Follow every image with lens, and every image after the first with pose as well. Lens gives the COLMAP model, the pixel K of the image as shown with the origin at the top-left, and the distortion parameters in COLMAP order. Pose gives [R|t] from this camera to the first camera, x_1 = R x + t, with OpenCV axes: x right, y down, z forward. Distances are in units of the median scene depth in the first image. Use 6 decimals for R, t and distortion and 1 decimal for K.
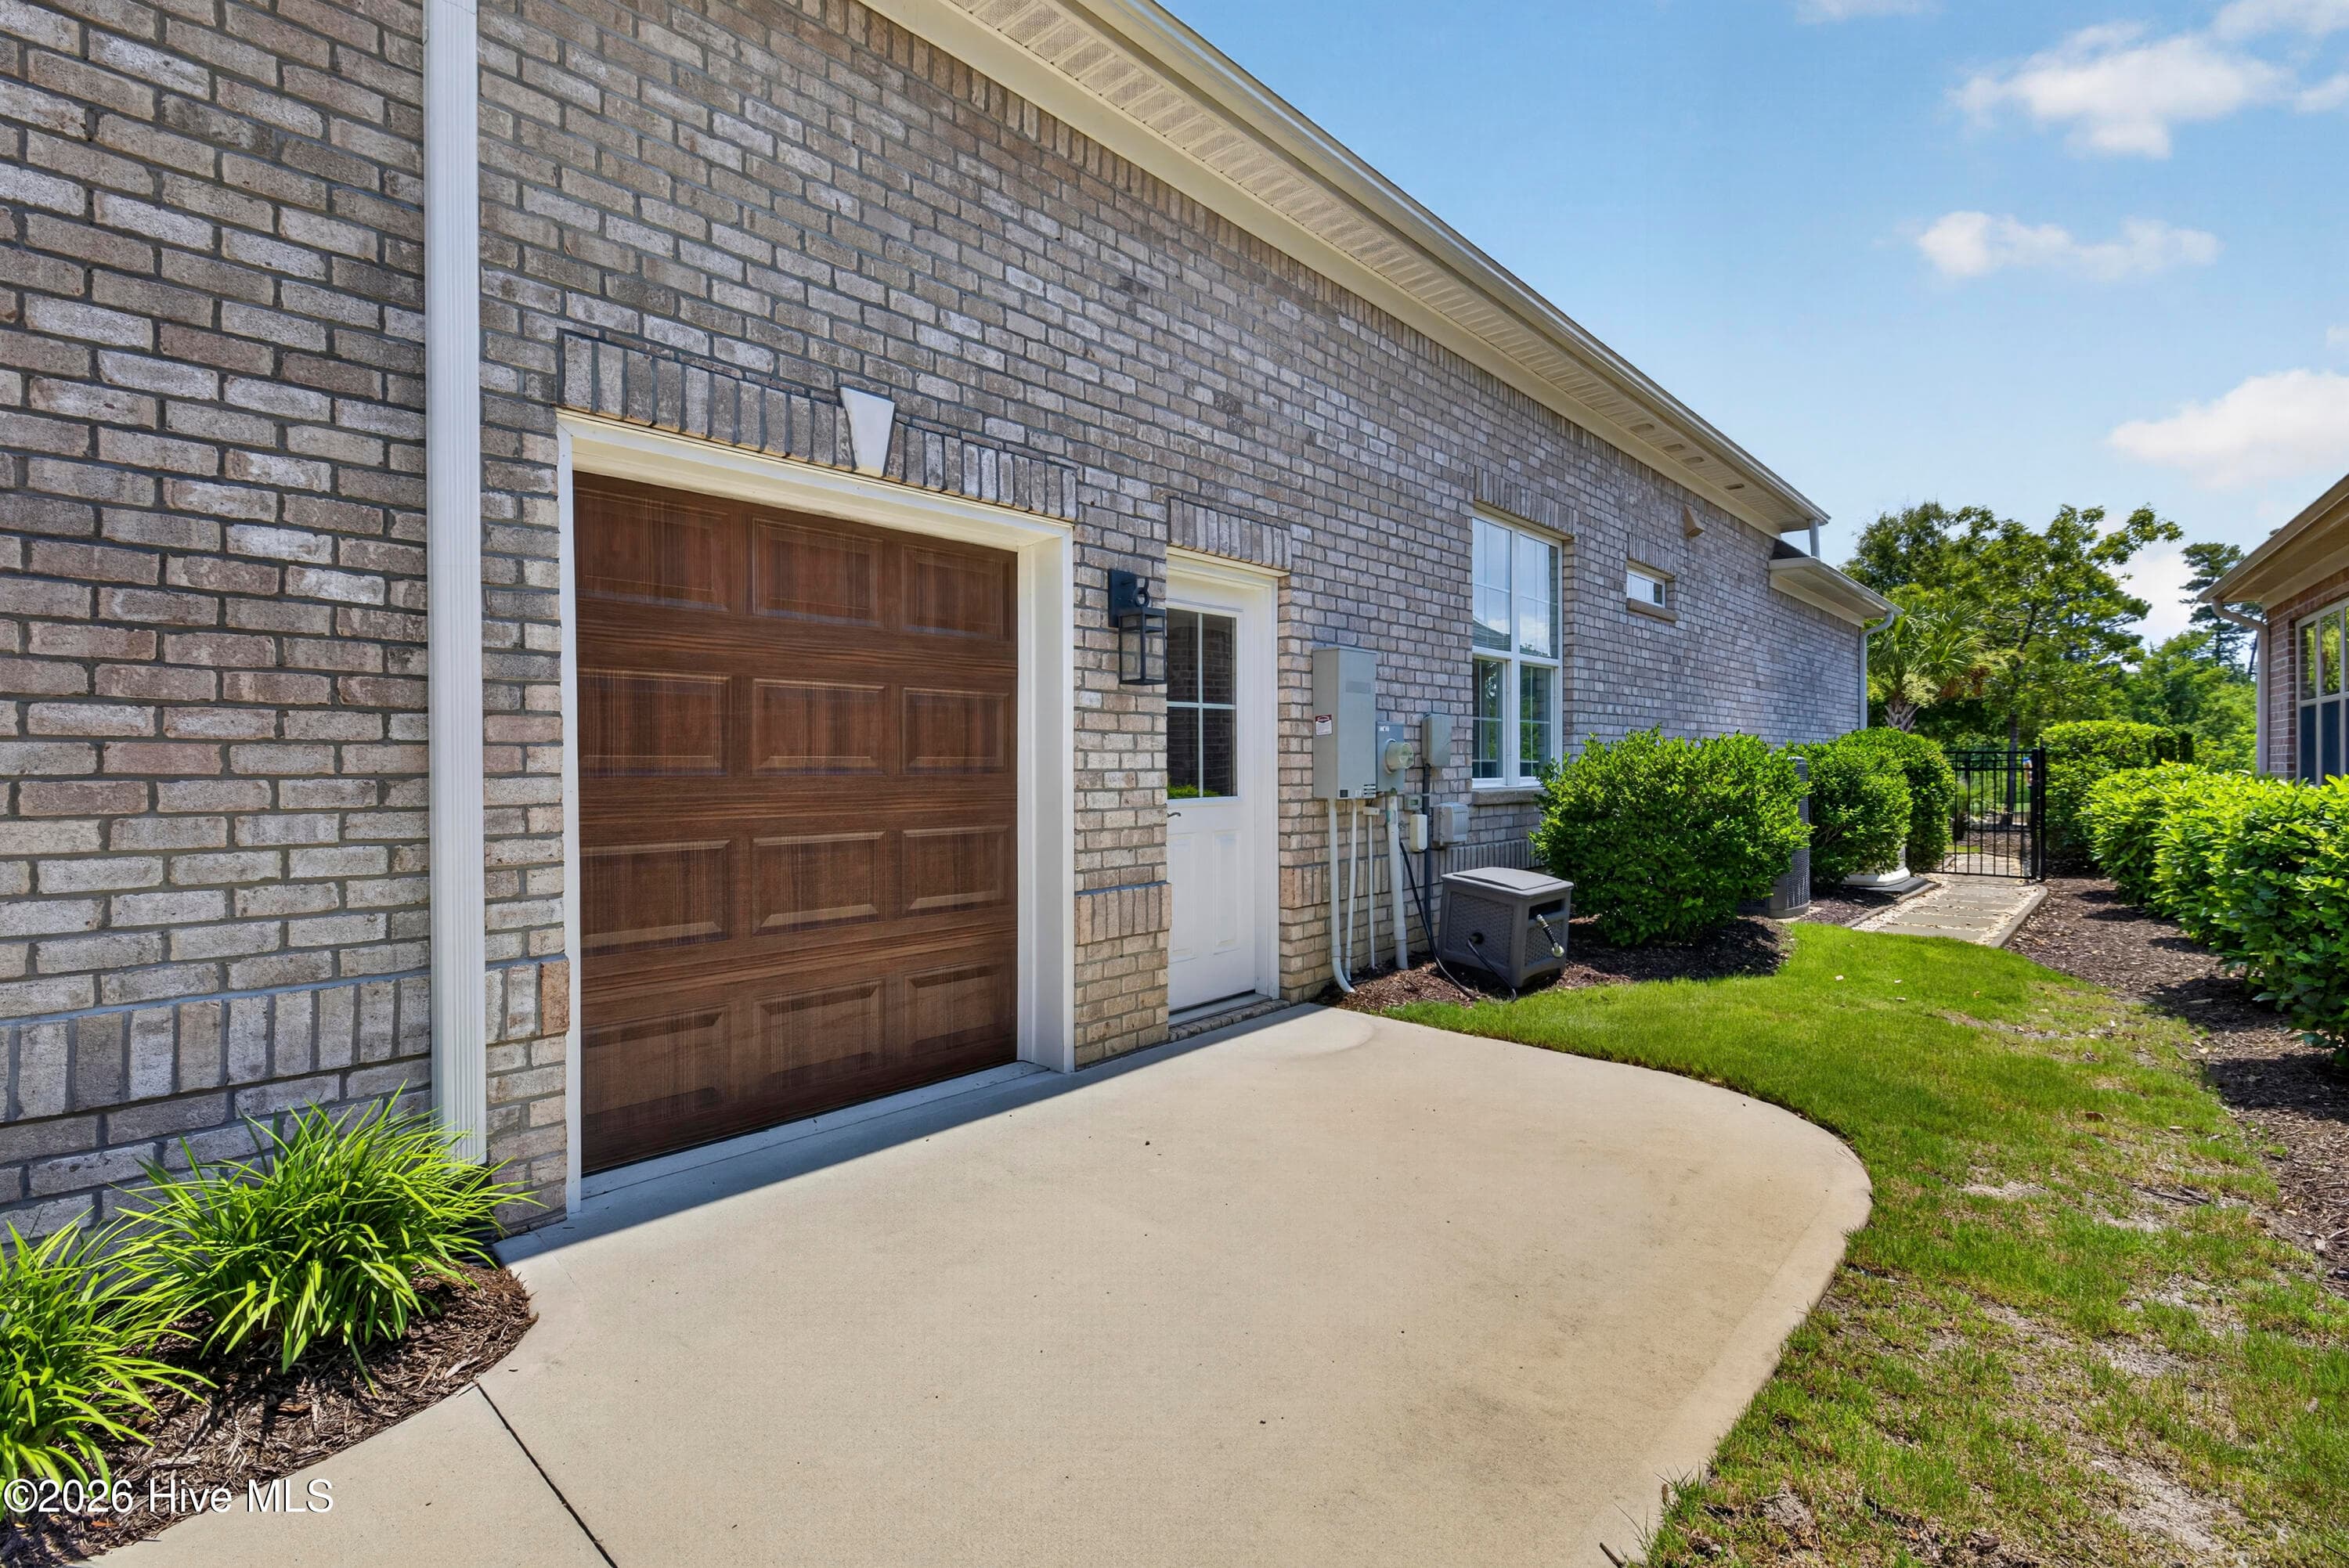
lens RADIAL K [[1144.9, 0, 1176.1], [0, 1144.9, 784.0], [0, 0, 1]] dist [-0.001245, -0.002476]
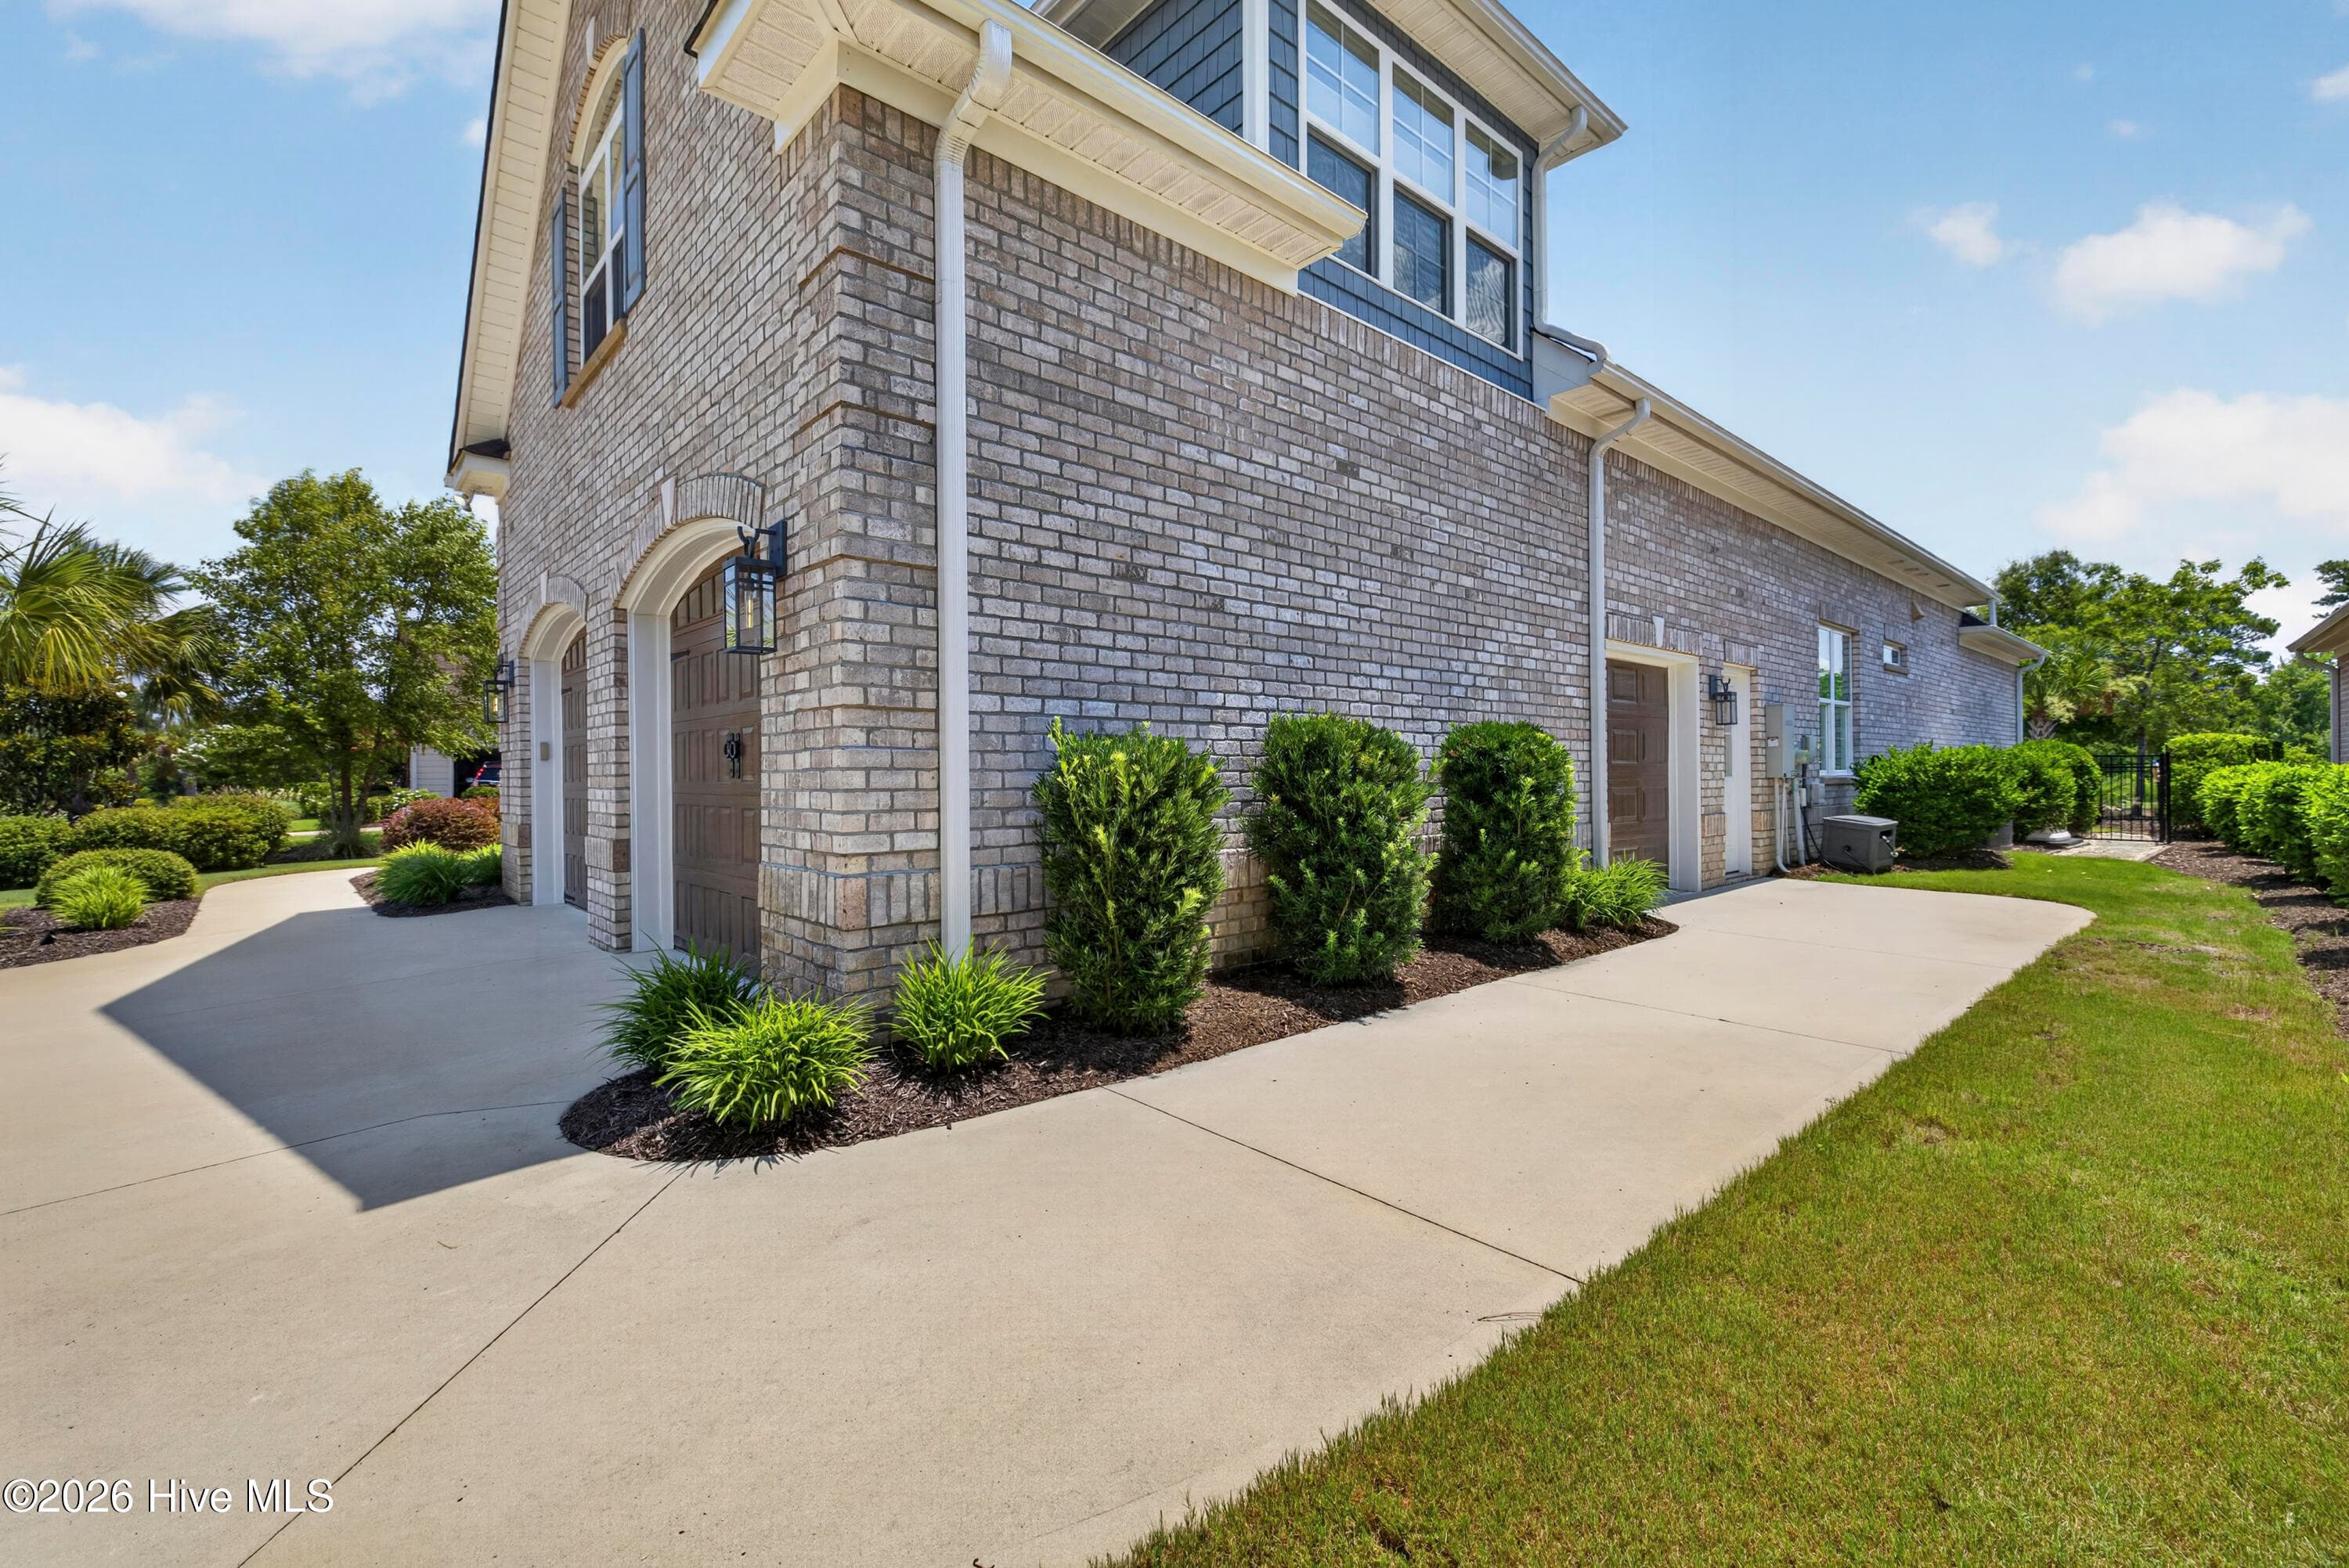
lens RADIAL K [[1002.4, 0, 1182.1], [0, 1002.4, 775.1], [0, 0, 1]] dist [-0.001370, 0.000933]
pose [[0.991590, -0.004025, -0.129356, -0.183724], [0.001728, 0.999839, -0.017866, 0.010332], [0.129407, 0.017492, 0.991437, -0.244211]]
